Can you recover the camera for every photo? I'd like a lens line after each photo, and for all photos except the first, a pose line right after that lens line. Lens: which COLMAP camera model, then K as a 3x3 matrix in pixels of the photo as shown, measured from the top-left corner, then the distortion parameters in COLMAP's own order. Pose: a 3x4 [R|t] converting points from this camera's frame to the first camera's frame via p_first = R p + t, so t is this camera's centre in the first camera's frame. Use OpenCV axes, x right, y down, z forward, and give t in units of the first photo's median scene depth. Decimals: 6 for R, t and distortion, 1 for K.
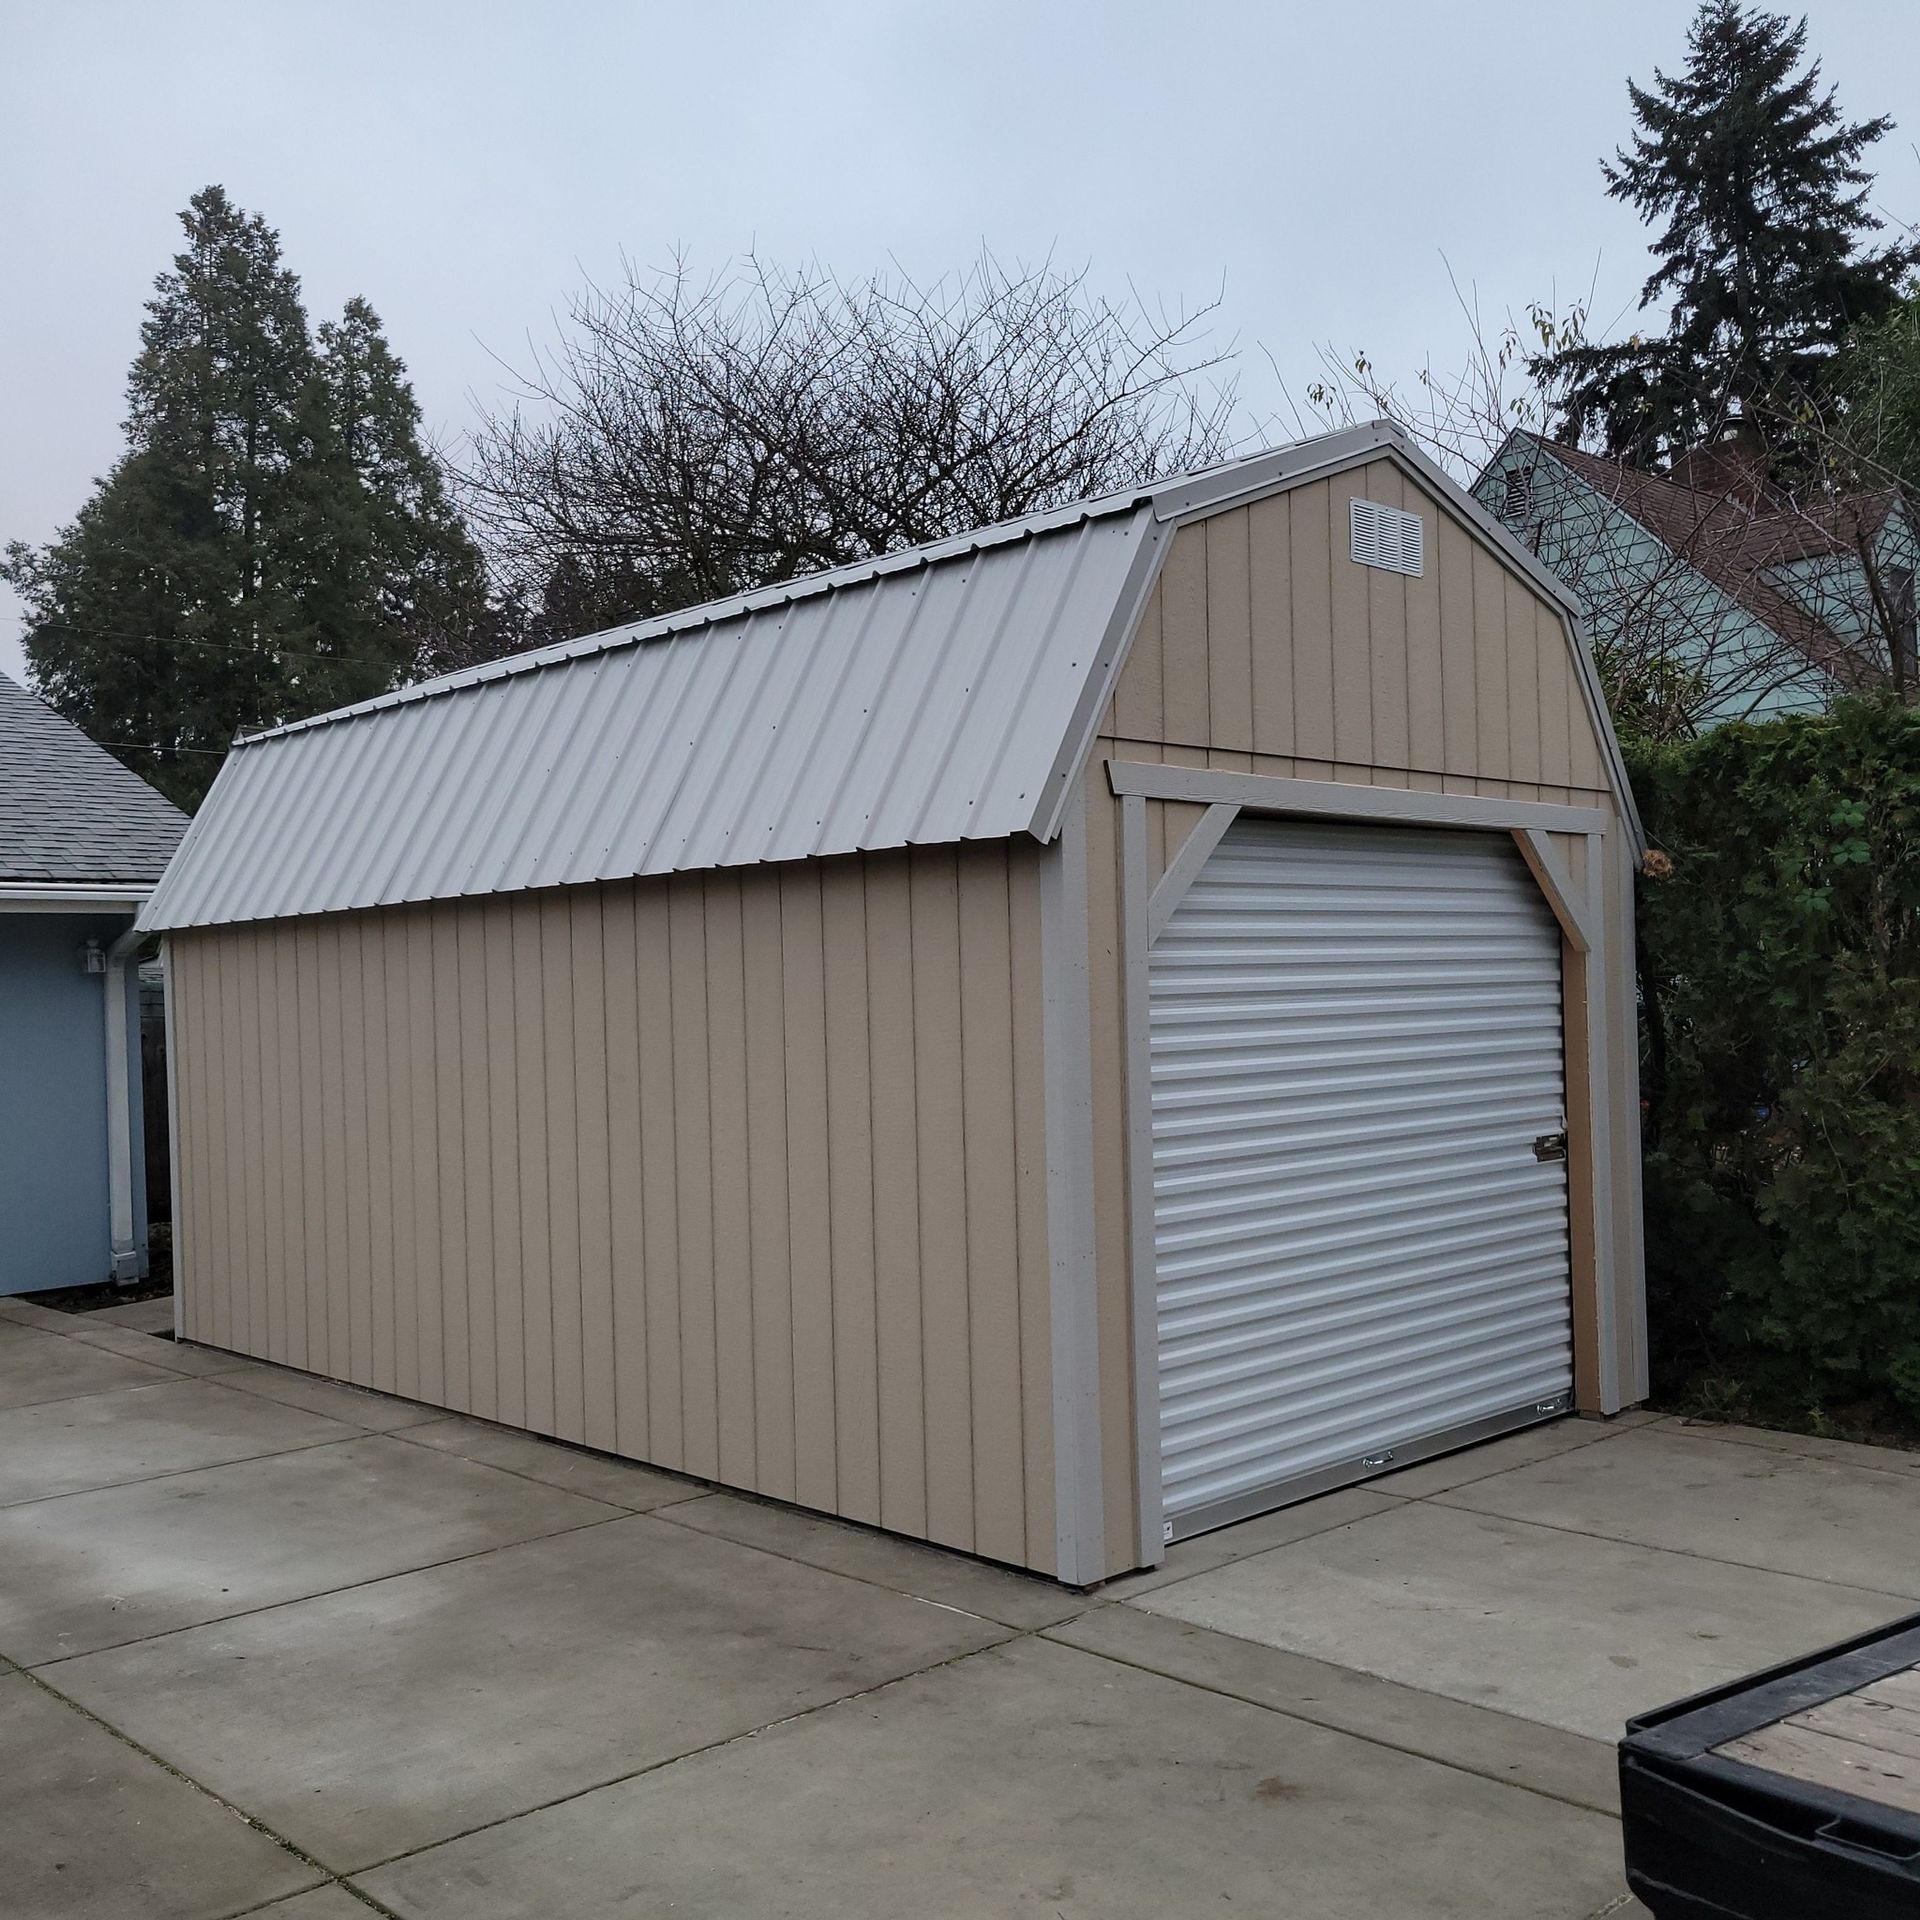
lens RADIAL K [[1927.0, 0, 961.2], [0, 1927.0, 976.3], [0, 0, 1]] dist [0.013987, 0.029040]
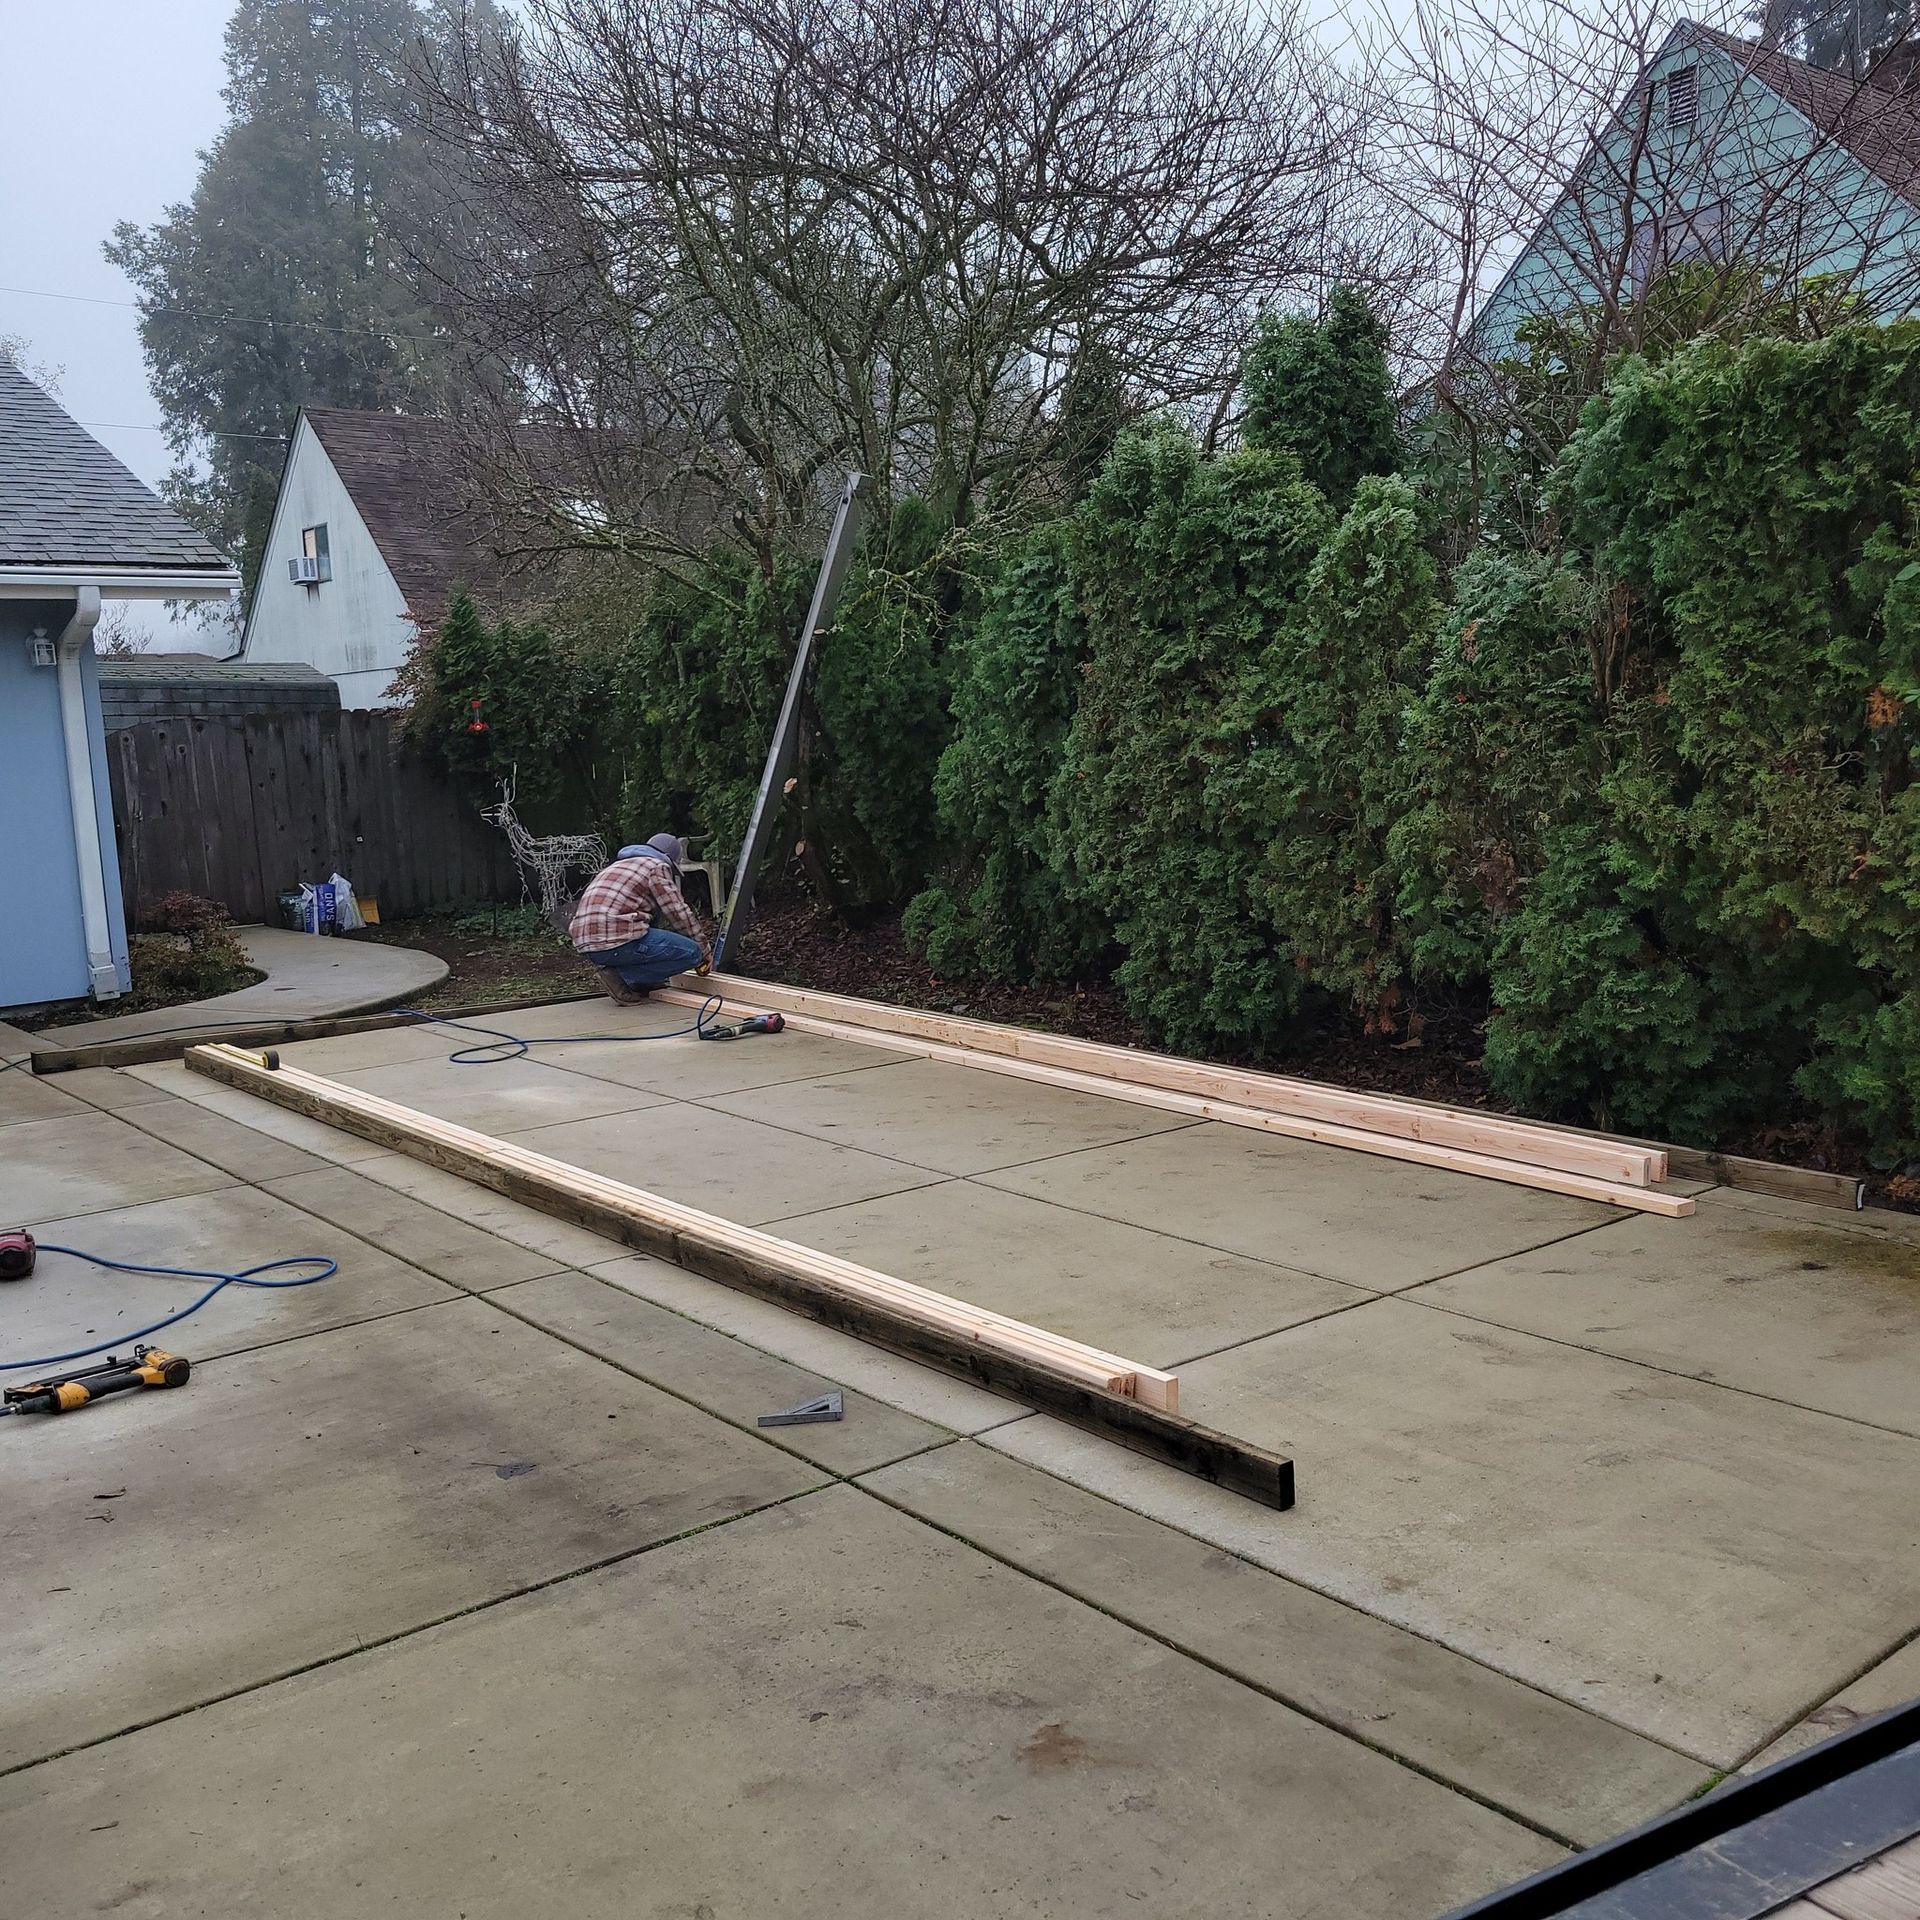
lens RADIAL K [[1909.0, 0, 1007.7], [0, 1909.0, 969.8], [0, 0, 1]] dist [0.002219, 0.020084]
pose [[0.998164, 0.004756, -0.060382, 0.107284], [0.004556, 0.988194, 0.153141, 0.006522], [0.060397, -0.153135, 0.986358, 0.180709]]
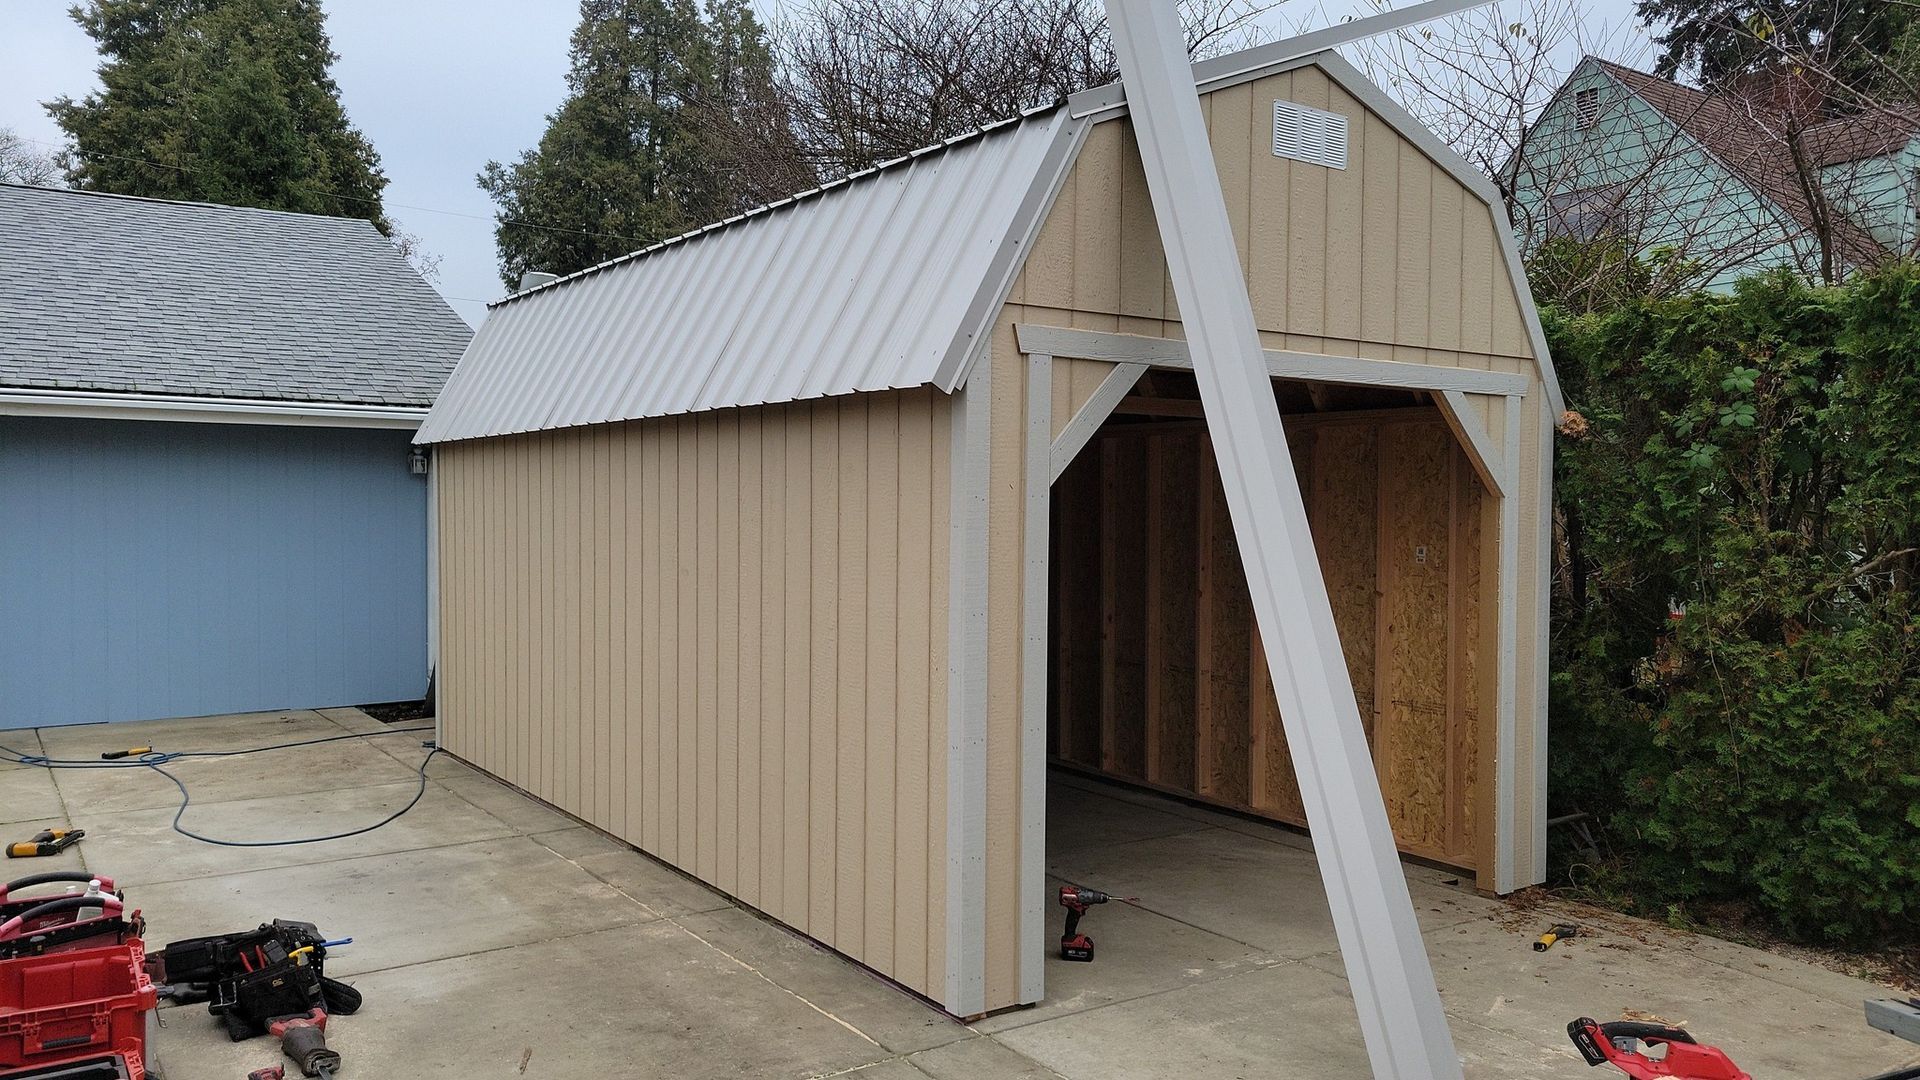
lens RADIAL K [[1436.5, 0, 960.0], [0, 1436.5, 540.0], [0, 0, 1]] dist [0.025749, -0.003451]
pose [[0.987288, 0.037984, -0.154337, 0.141404], [-0.032477, 0.998748, 0.038050, -0.009890], [0.155589, -0.032554, 0.987285, 0.097649]]
